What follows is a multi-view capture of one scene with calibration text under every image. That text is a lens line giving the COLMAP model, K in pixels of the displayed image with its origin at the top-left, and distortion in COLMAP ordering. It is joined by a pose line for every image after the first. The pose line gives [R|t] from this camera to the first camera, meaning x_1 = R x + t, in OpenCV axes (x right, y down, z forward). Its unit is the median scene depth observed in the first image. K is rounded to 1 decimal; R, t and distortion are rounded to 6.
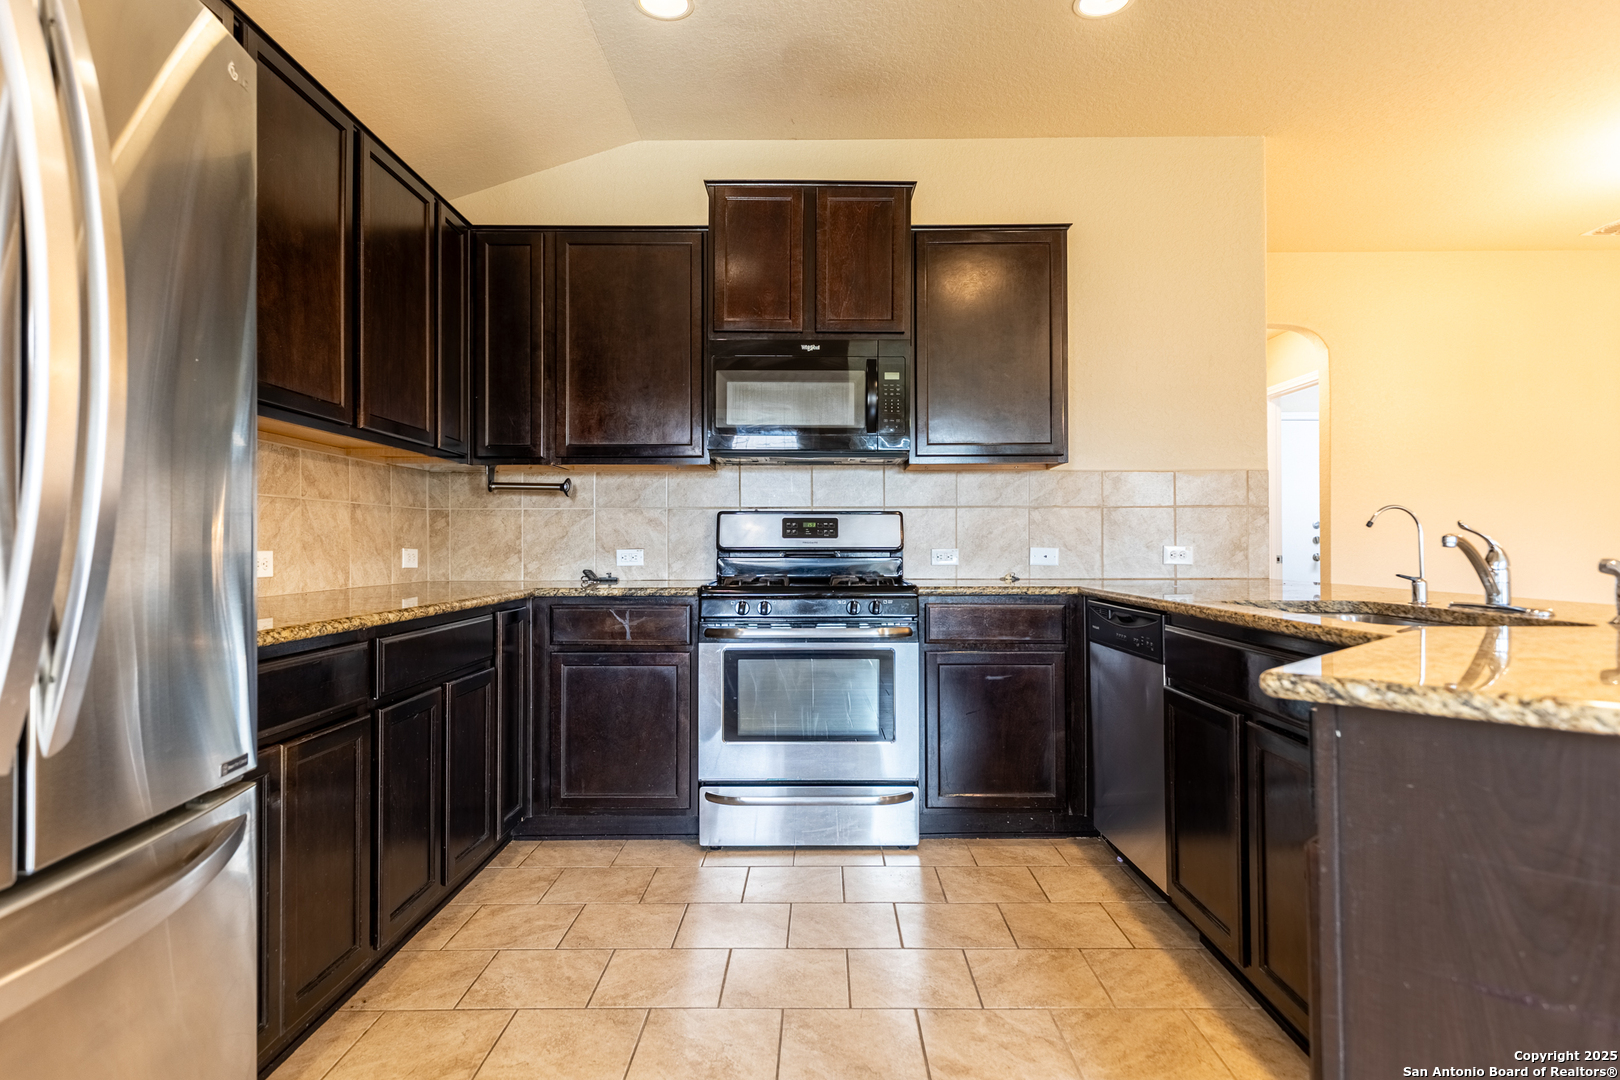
lens RADIAL K [[908.0, 0, 816.9], [0, 908.0, 538.0], [0, 0, 1]] dist [0.003885, 0.000086]
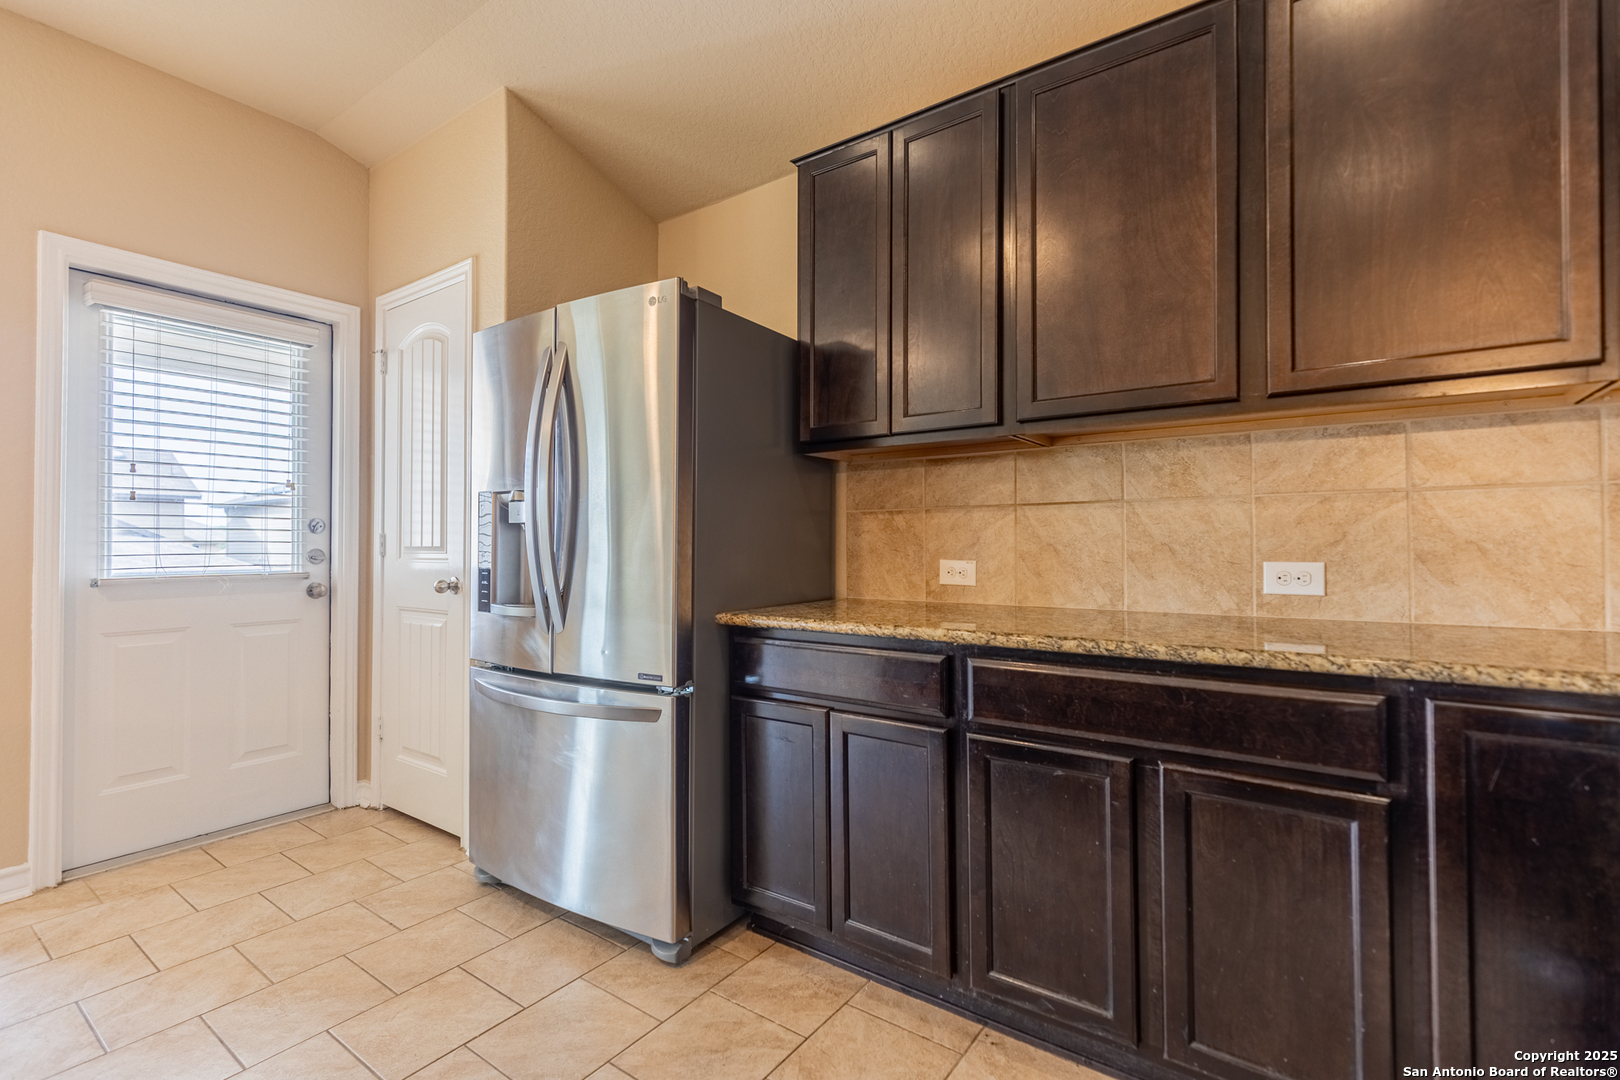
lens RADIAL K [[727.7, 0, 813.9], [0, 727.7, 538.4], [0, 0, 1]] dist [0.007644, -0.000119]
pose [[-0.578478, -0.000869, -0.815697, 0.131273], [0.013000, 0.999863, -0.010285, -0.004656], [0.815594, -0.016554, -0.578387, 0.744463]]
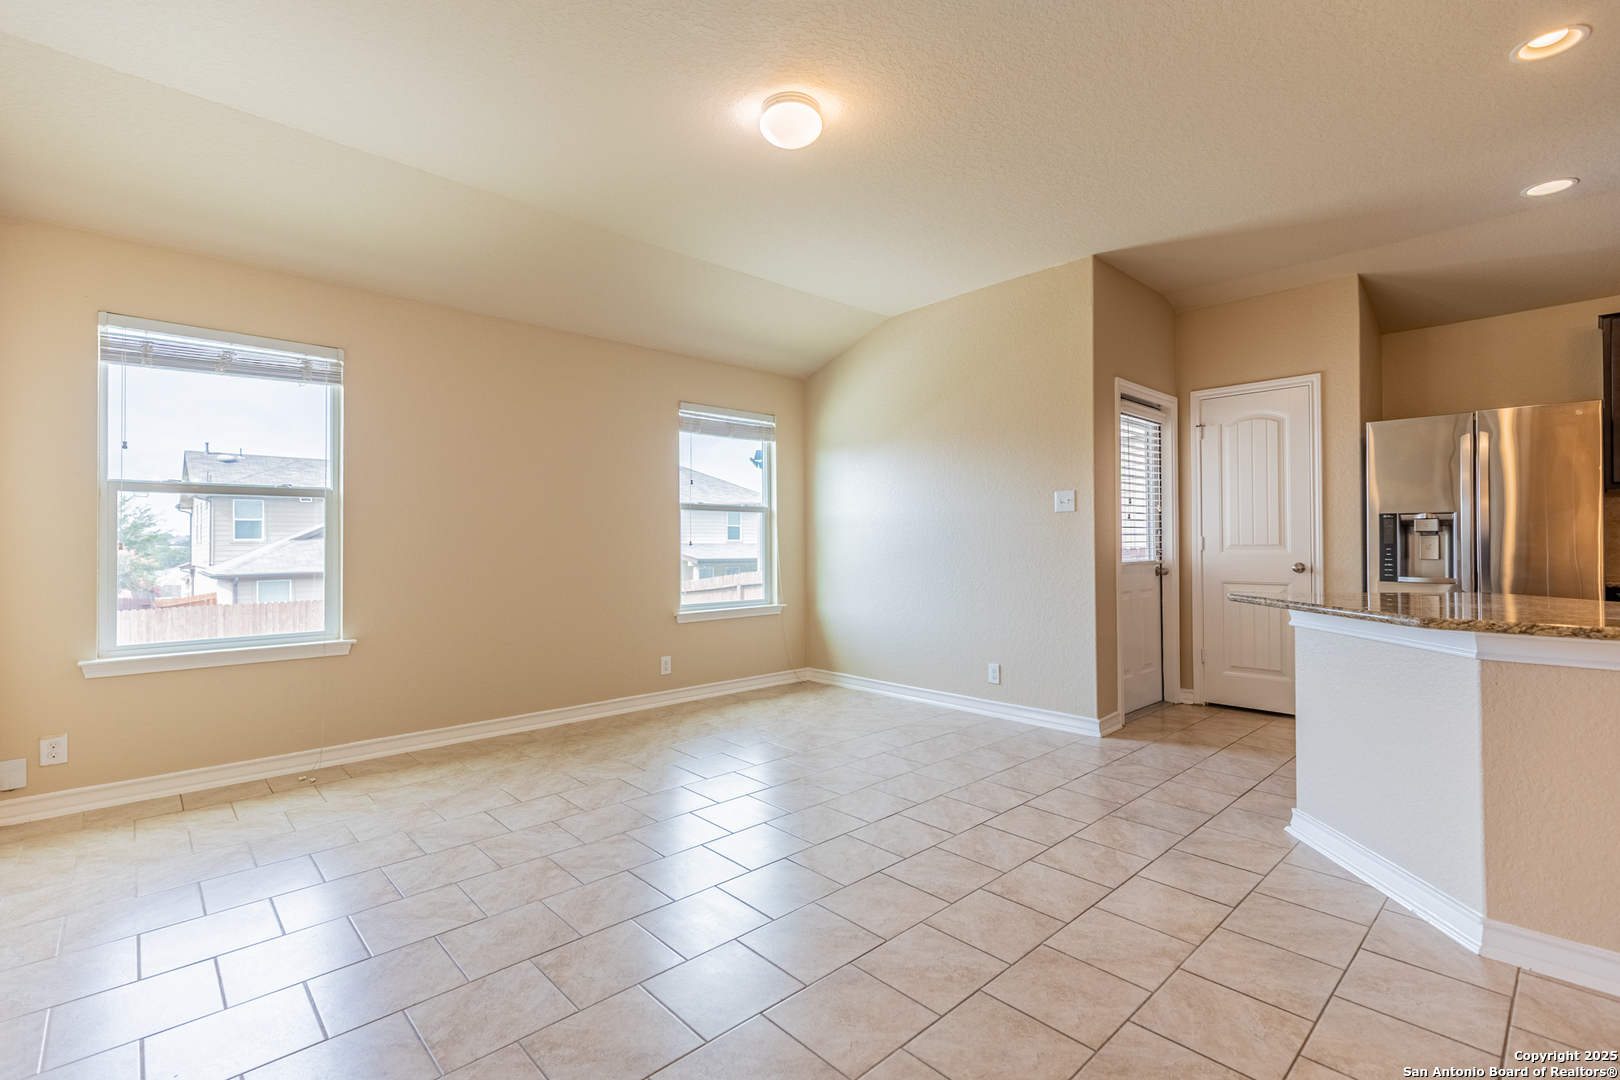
lens RADIAL K [[727.4, 0, 815.4], [0, 727.4, 534.5], [0, 0, 1]] dist [0.008593, -0.000782]
pose [[-0.723805, -0.001601, -0.690003, 1.179255], [0.014219, 0.999750, -0.017236, -0.015975], [0.689858, -0.022287, -0.723601, 0.353243]]
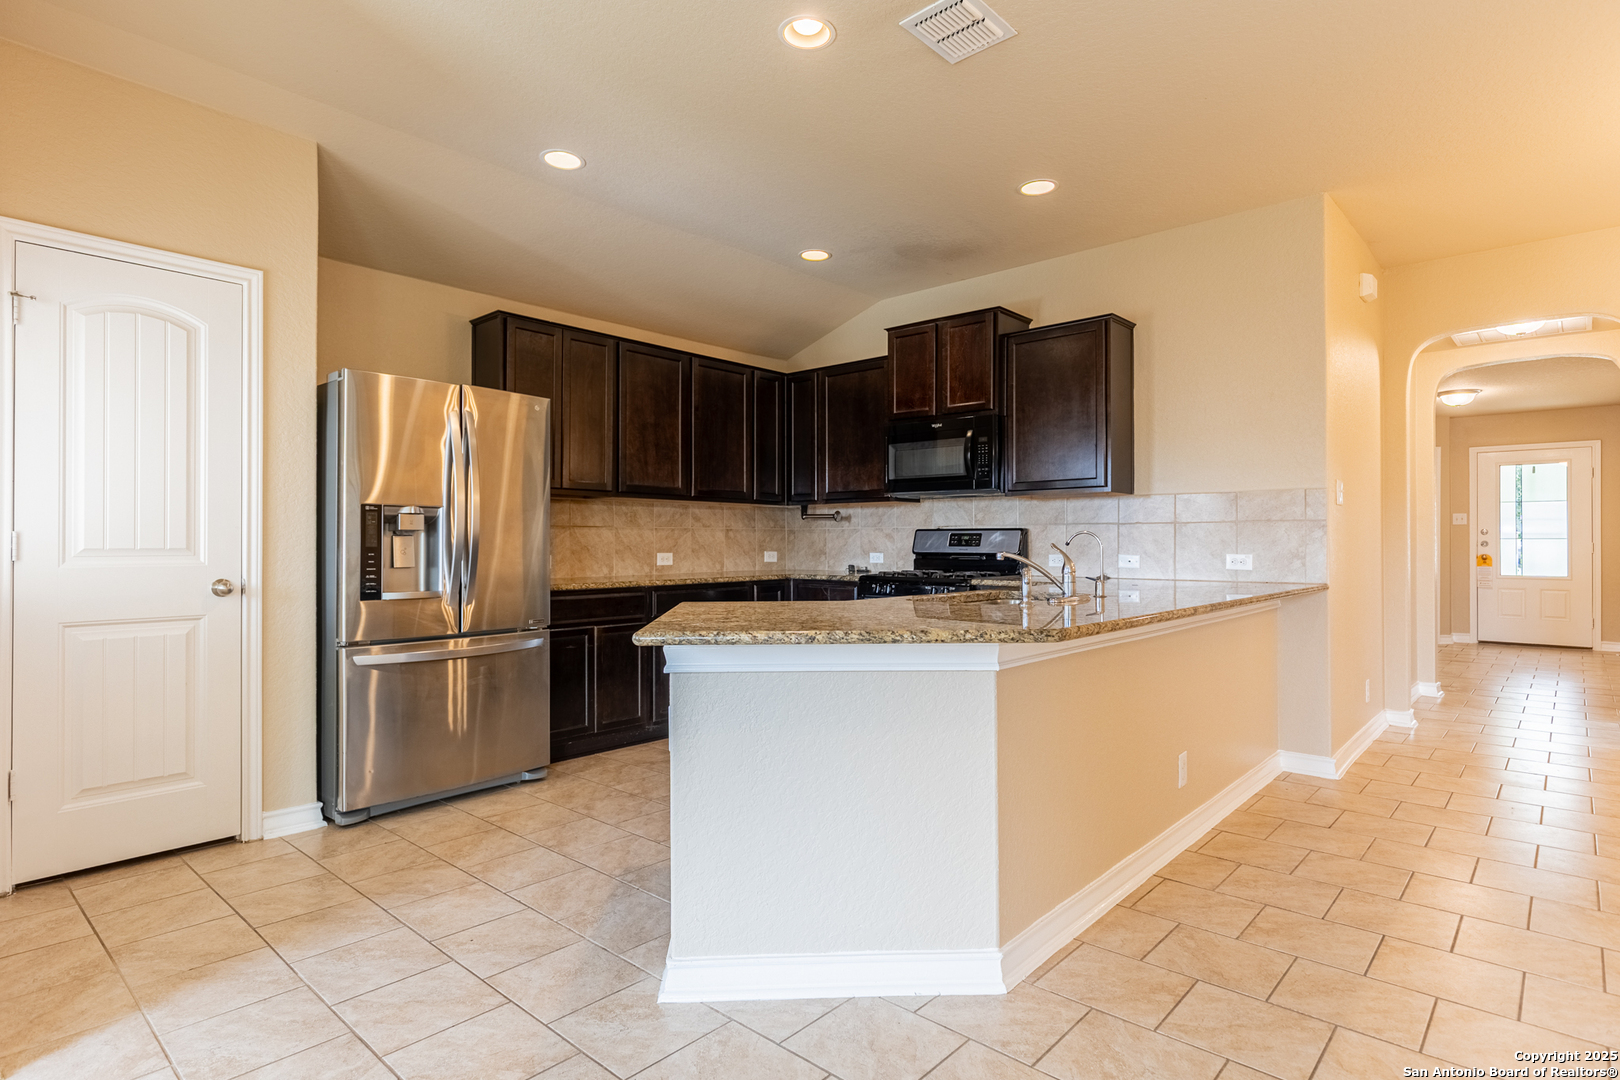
lens RADIAL K [[845.1, 0, 816.4], [0, 845.1, 538.3], [0, 0, 1]] dist [0.001697, 0.000453]
pose [[0.748409, -0.001871, -0.663235, 0.741606], [0.004330, 0.999988, 0.002064, -0.017744], [0.663224, -0.004416, 0.748408, -0.211946]]
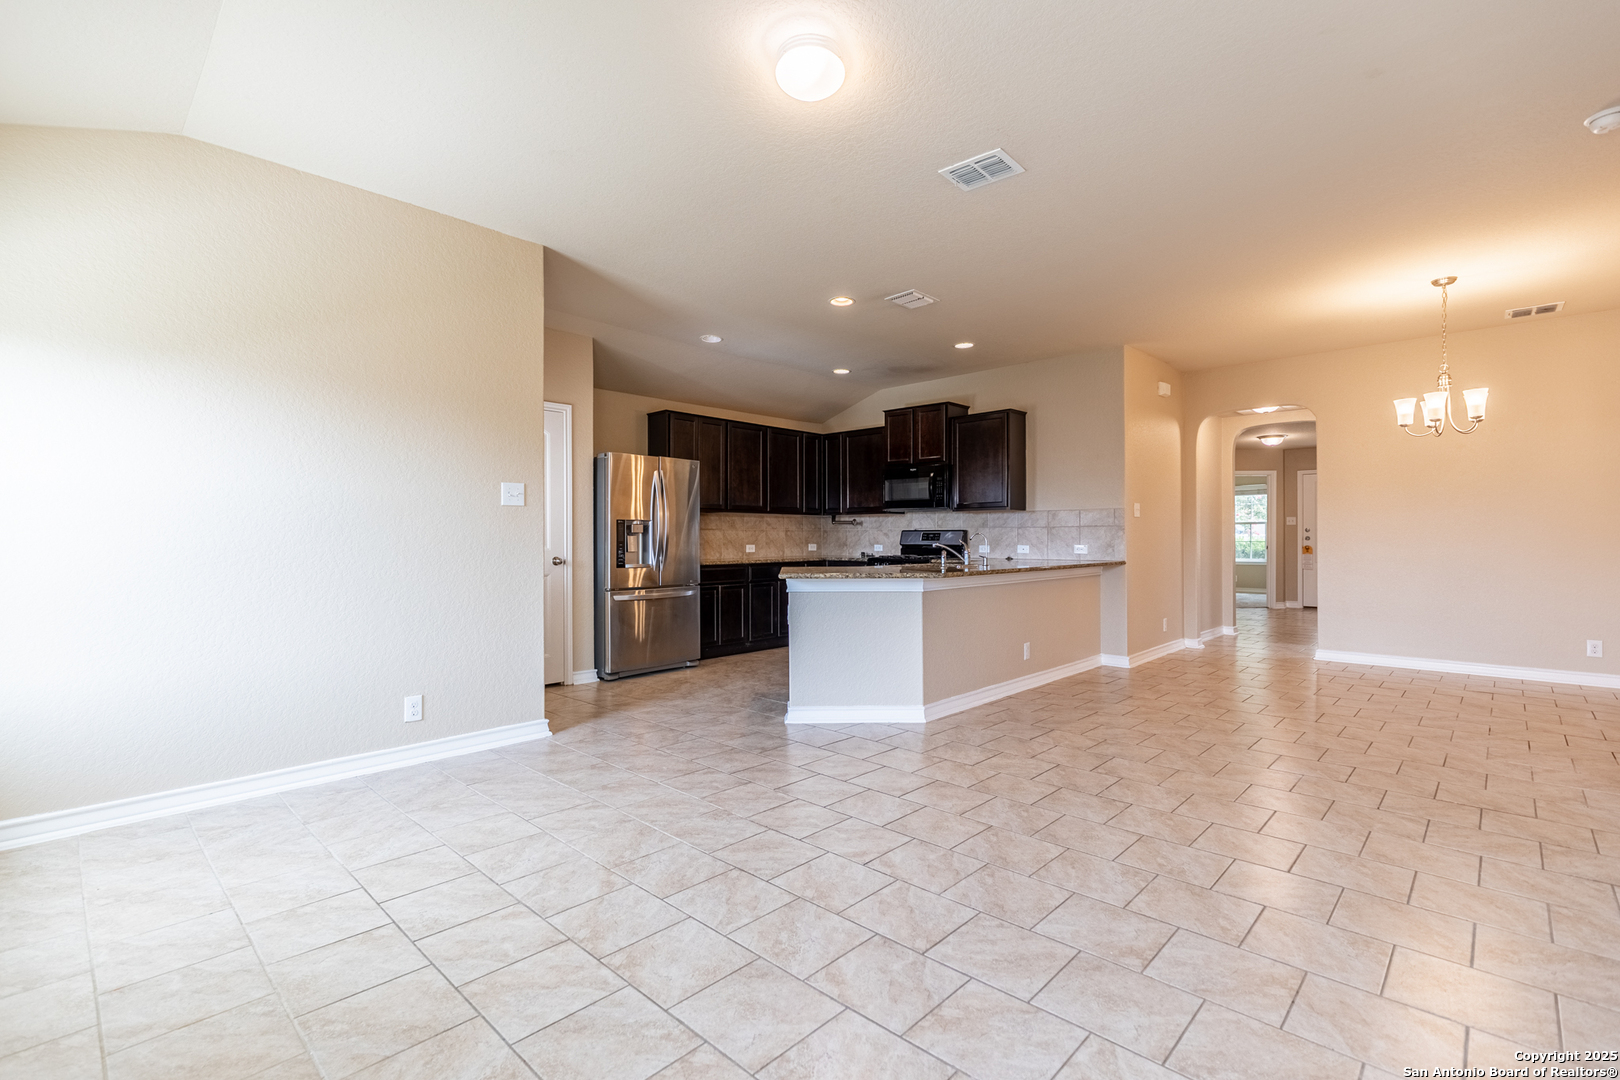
lens RADIAL K [[727.7, 0, 813.9], [0, 727.7, 538.4], [0, 0, 1]] dist [0.007644, -0.000119]
pose [[0.730324, 0.001364, -0.683100, 1.142428], [0.005805, 0.999950, 0.008203, -0.025098], [0.683077, -0.009956, 0.730279, -0.700809]]
